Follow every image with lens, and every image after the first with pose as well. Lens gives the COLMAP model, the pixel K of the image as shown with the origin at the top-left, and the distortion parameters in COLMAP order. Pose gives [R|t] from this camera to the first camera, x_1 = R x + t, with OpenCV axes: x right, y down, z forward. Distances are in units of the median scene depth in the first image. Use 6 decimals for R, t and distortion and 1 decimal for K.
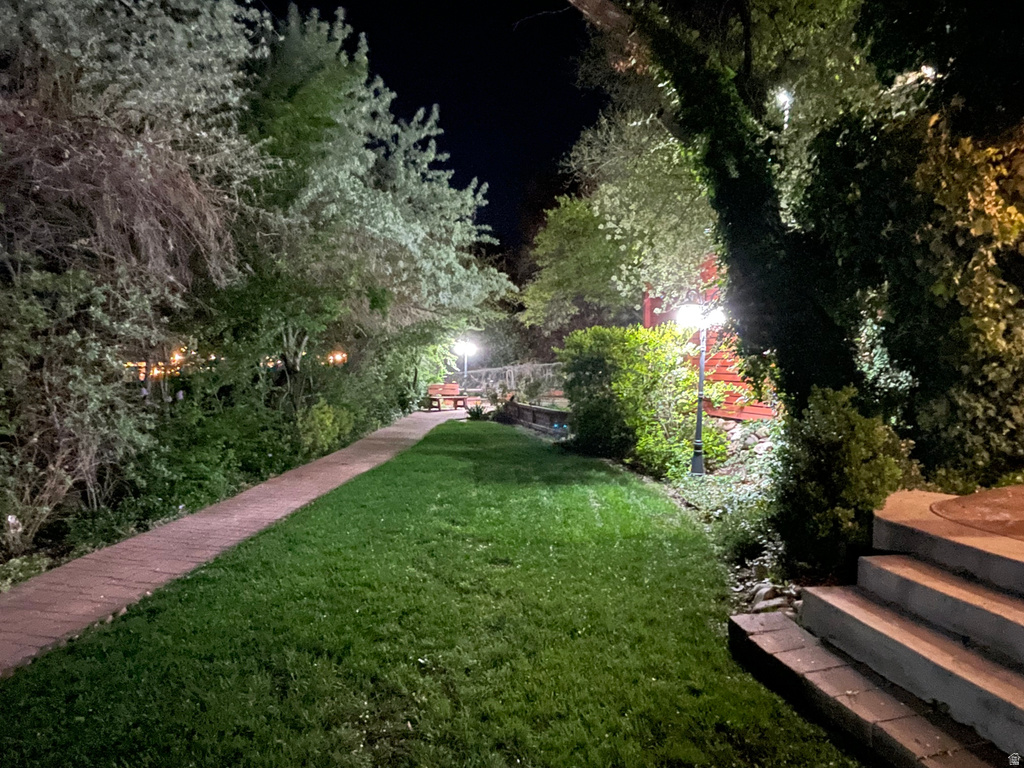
lens RADIAL K [[652.0, 0, 512.0], [0, 652.0, 384.0], [0, 0, 1]] dist [0.042557, -0.033689]
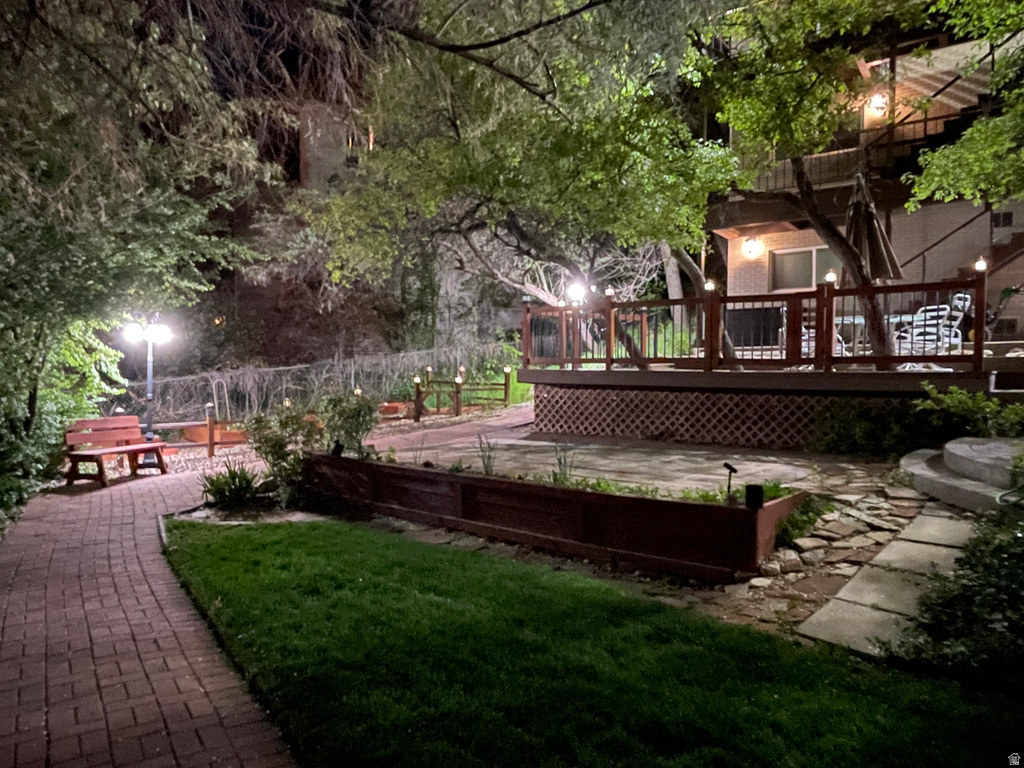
lens RADIAL K [[712.1, 0, 512.0], [0, 712.1, 384.0], [0, 0, 1]] dist [-0.002354, -0.000077]
pose [[0.848528, -0.023958, 0.528607, -0.254141], [0.027505, 0.999621, 0.001155, -0.030158], [-0.528435, 0.013559, 0.848866, 0.980111]]
